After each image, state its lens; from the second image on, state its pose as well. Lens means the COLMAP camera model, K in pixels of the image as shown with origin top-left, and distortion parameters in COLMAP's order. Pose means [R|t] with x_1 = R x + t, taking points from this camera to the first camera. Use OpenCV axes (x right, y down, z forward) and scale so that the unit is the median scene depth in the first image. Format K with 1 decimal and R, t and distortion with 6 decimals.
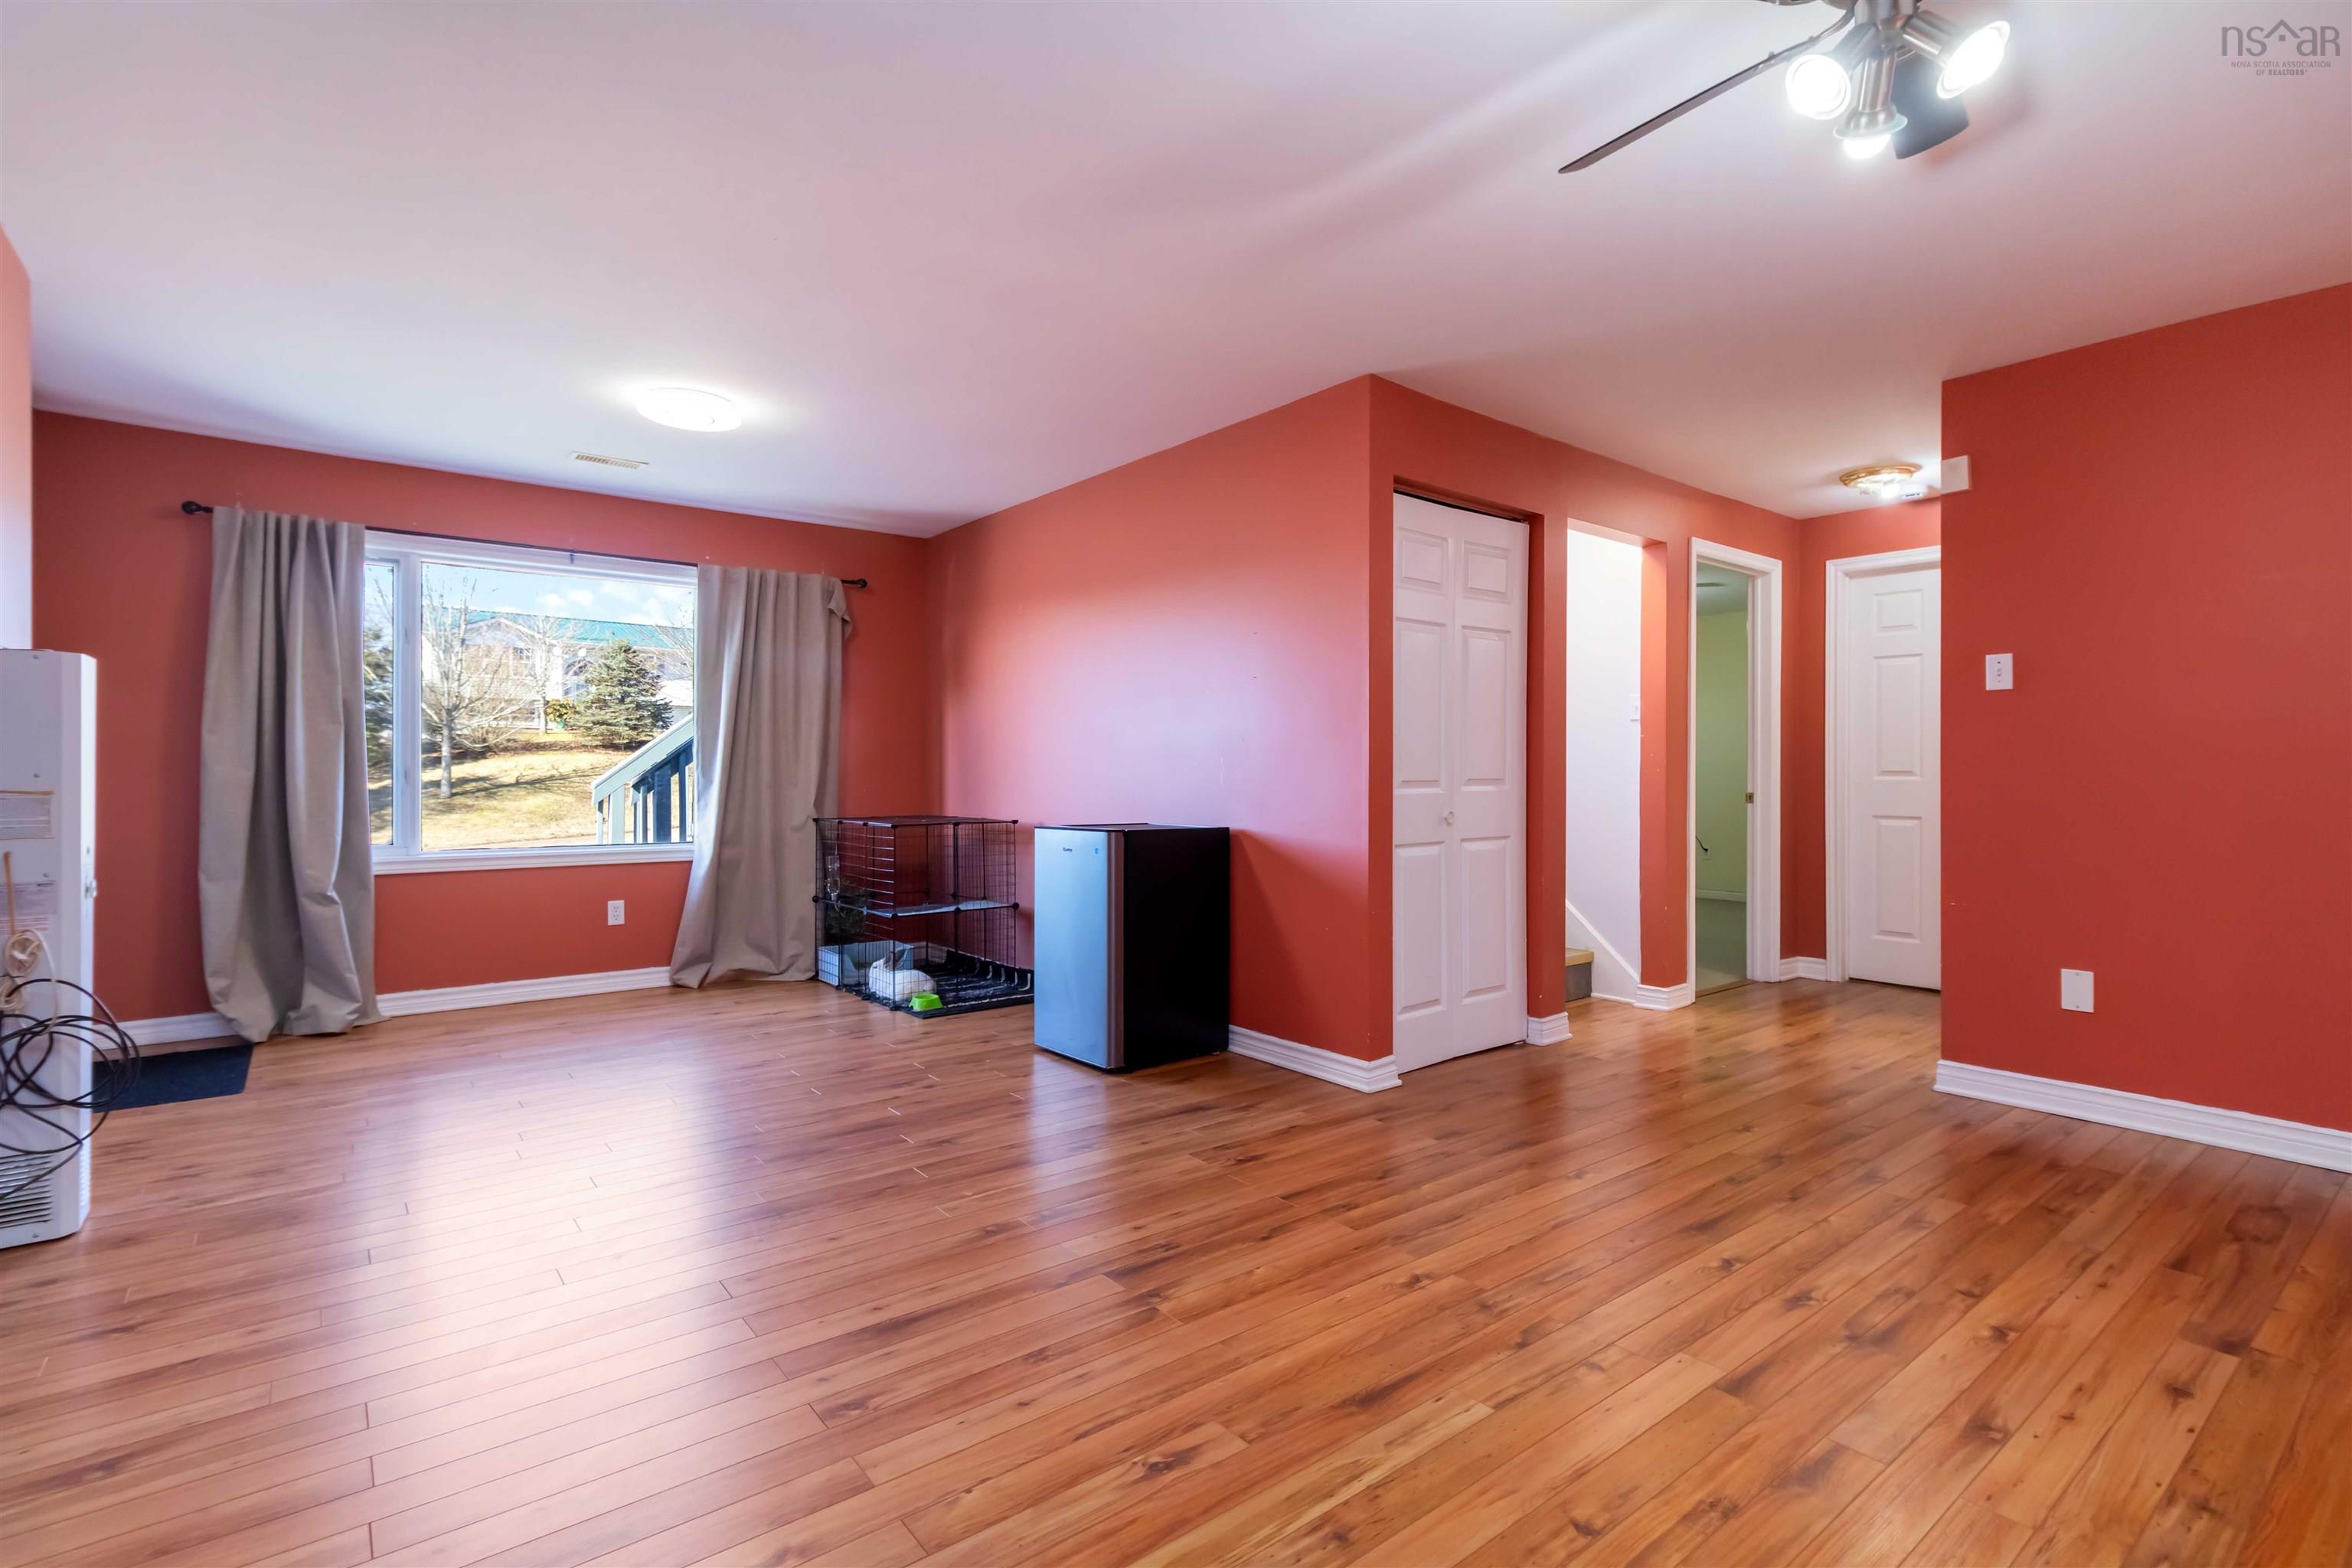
lens RADIAL K [[1109.8, 0, 1198.8], [0, 1109.8, 768.9], [0, 0, 1]] dist [0.004909, 0.000780]
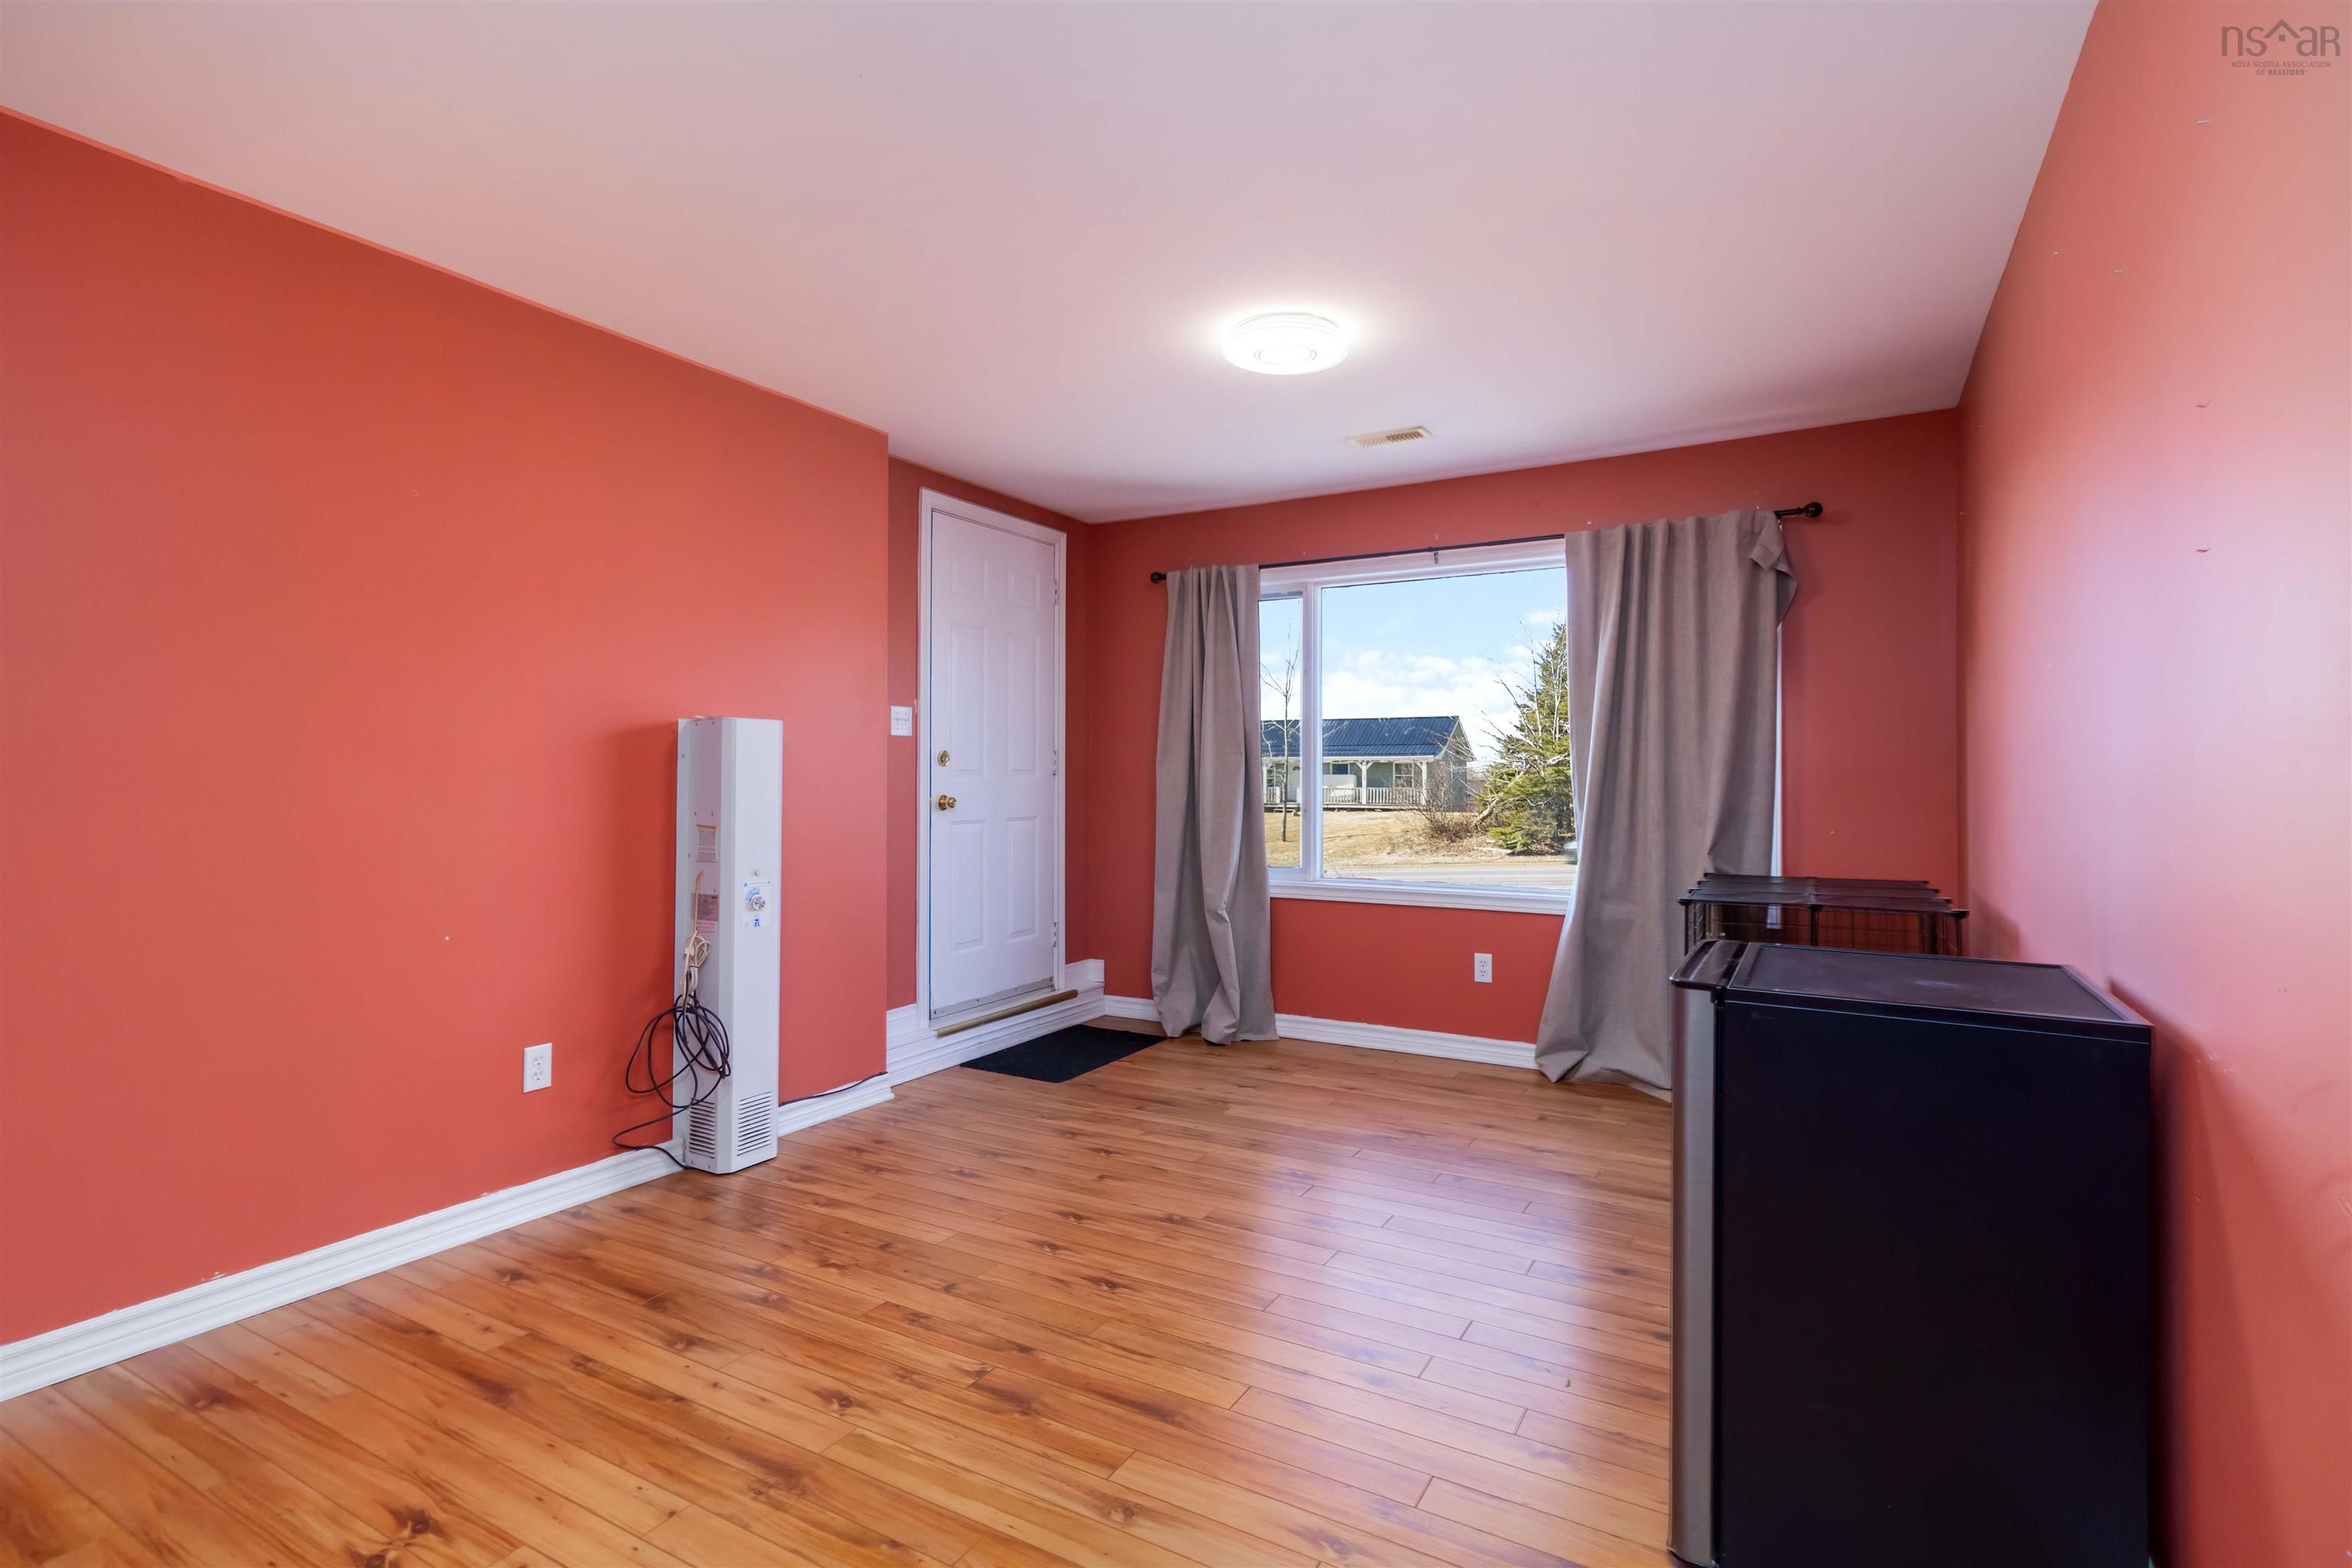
lens RADIAL K [[1109.8, 0, 1192.3], [0, 1109.8, 761.9], [0, 0, 1]] dist [0.004909, 0.000780]
pose [[0.368479, -0.012406, -0.929553, 0.243555], [0.004859, 0.999923, -0.011419, -0.024700], [0.929623, -0.000309, 0.368511, 0.664878]]
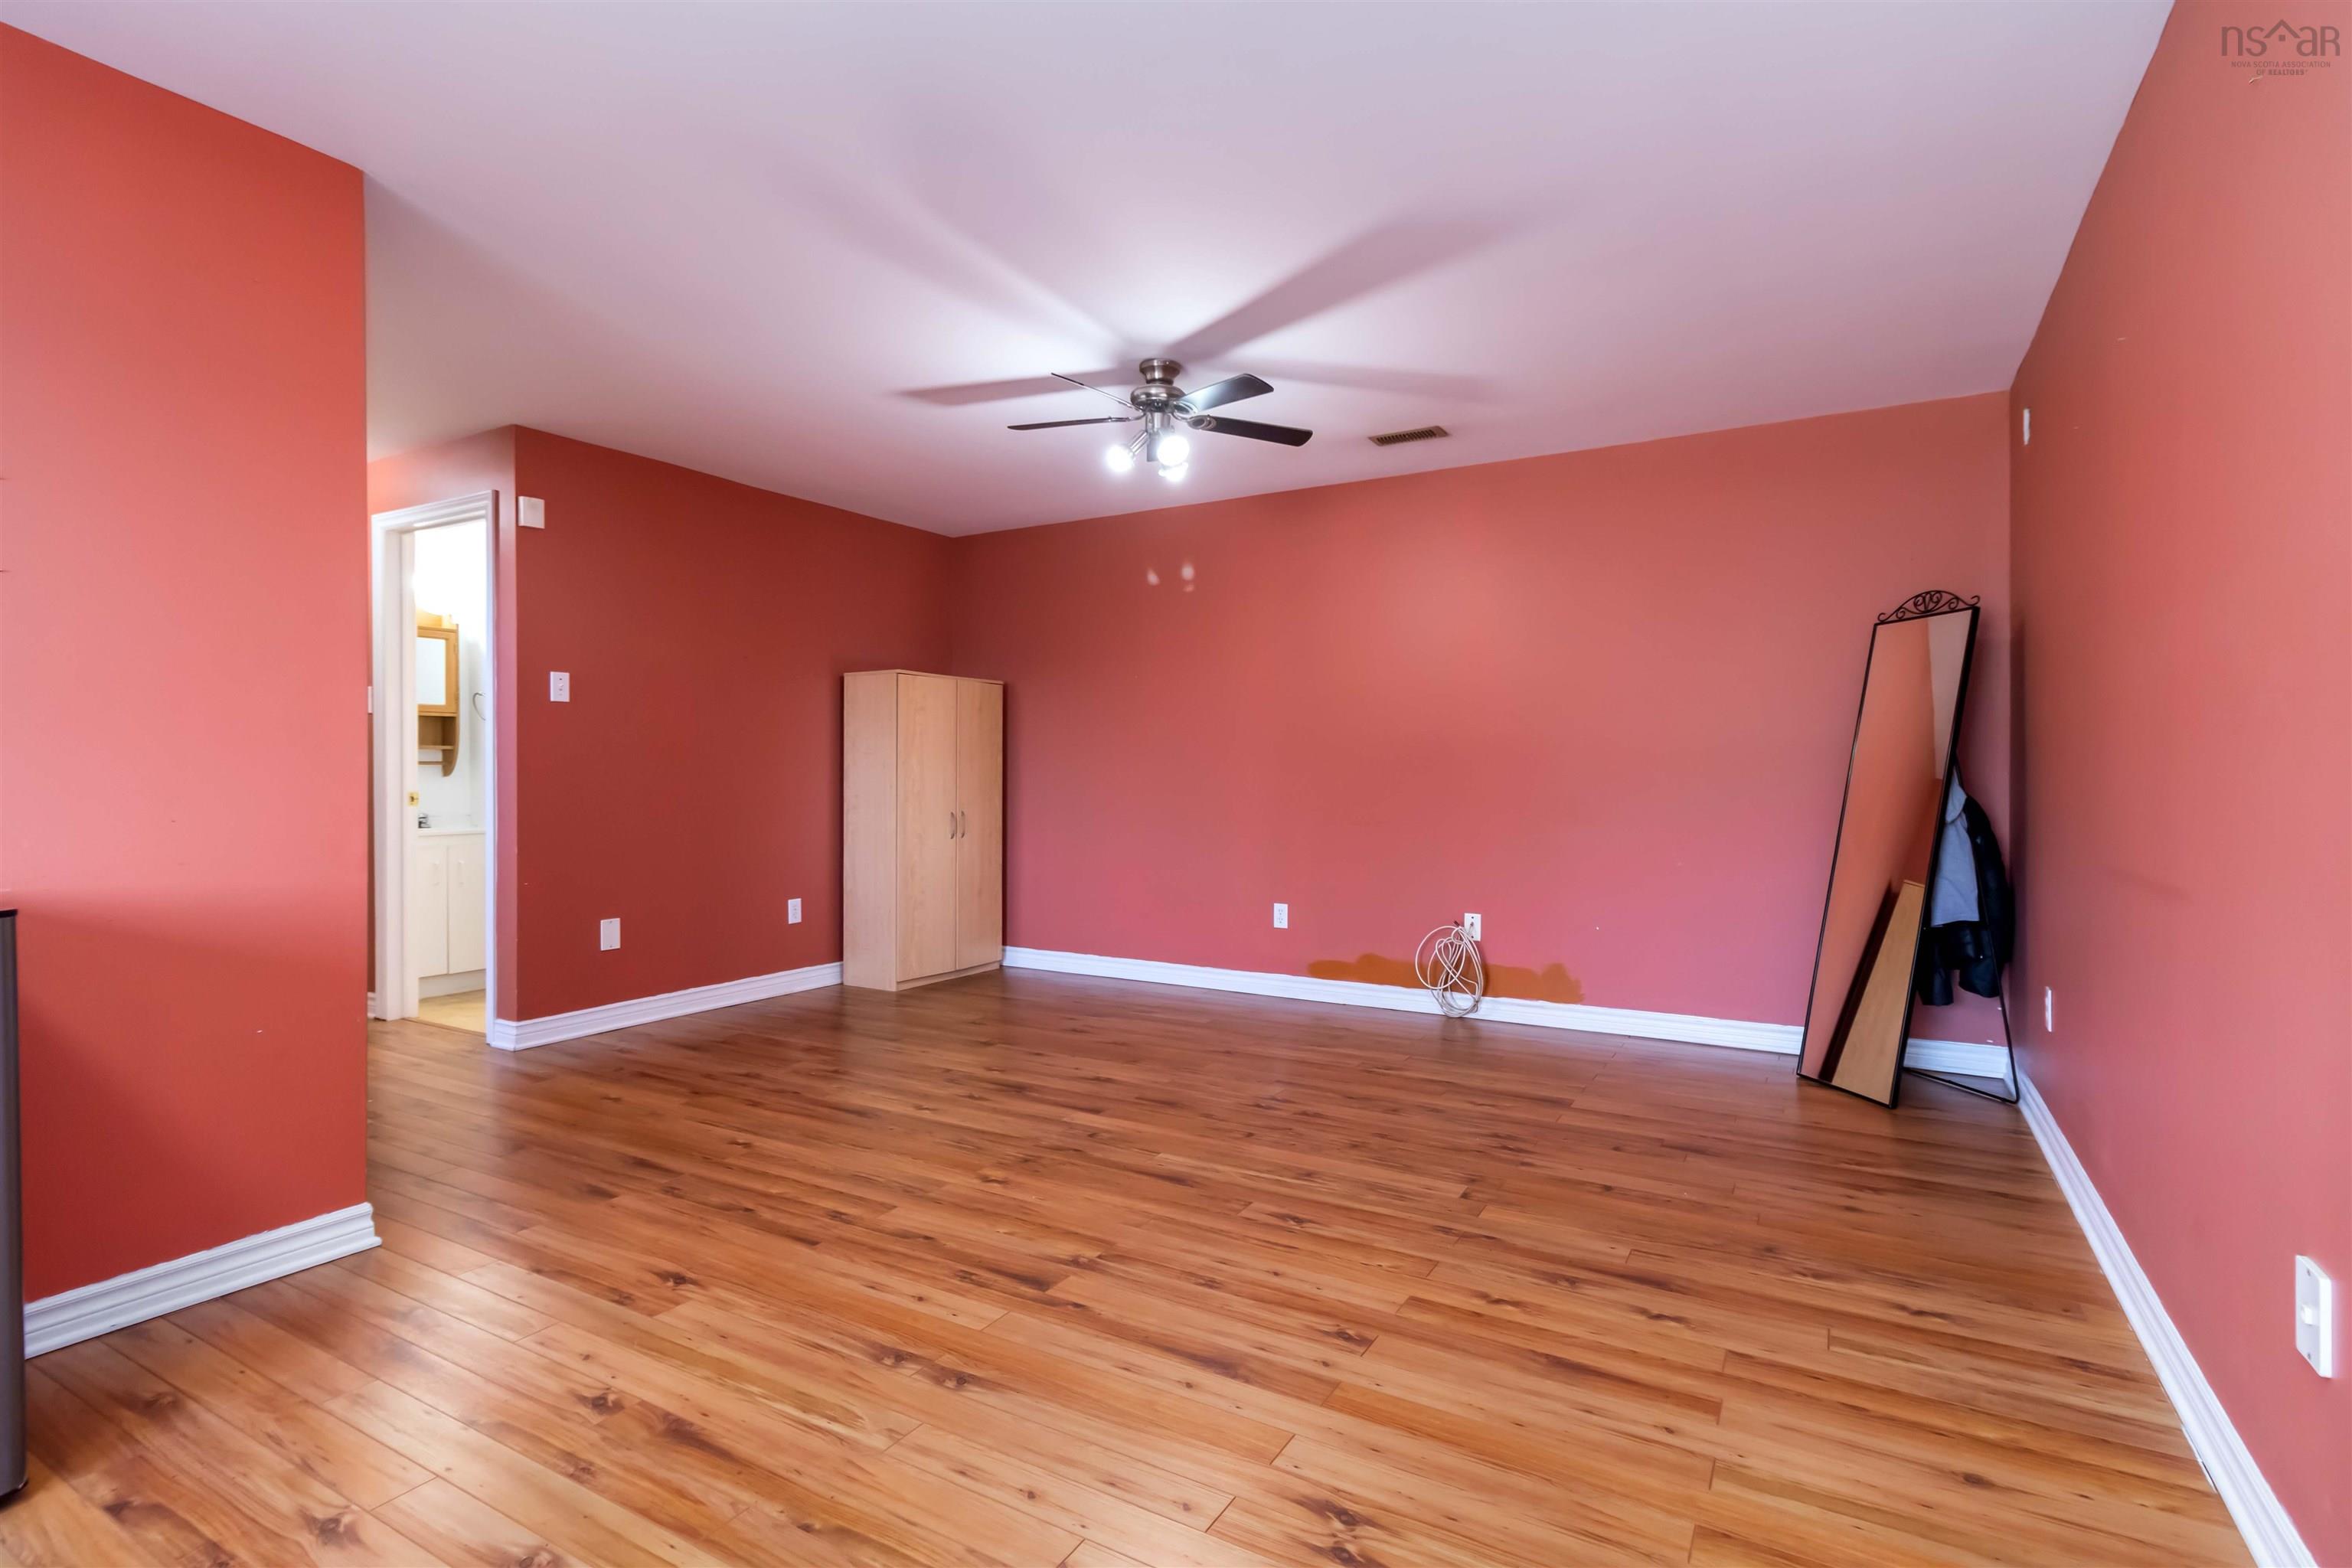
lens RADIAL K [[1109.8, 0, 1194.4], [0, 1109.8, 776.6], [0, 0, 1]] dist [0.004909, 0.000780]
pose [[-0.360657, -0.005996, 0.932679, -0.615031], [-0.005896, 0.999974, 0.004149, 0.001155], [-0.932680, -0.004003, -0.360683, 0.731901]]
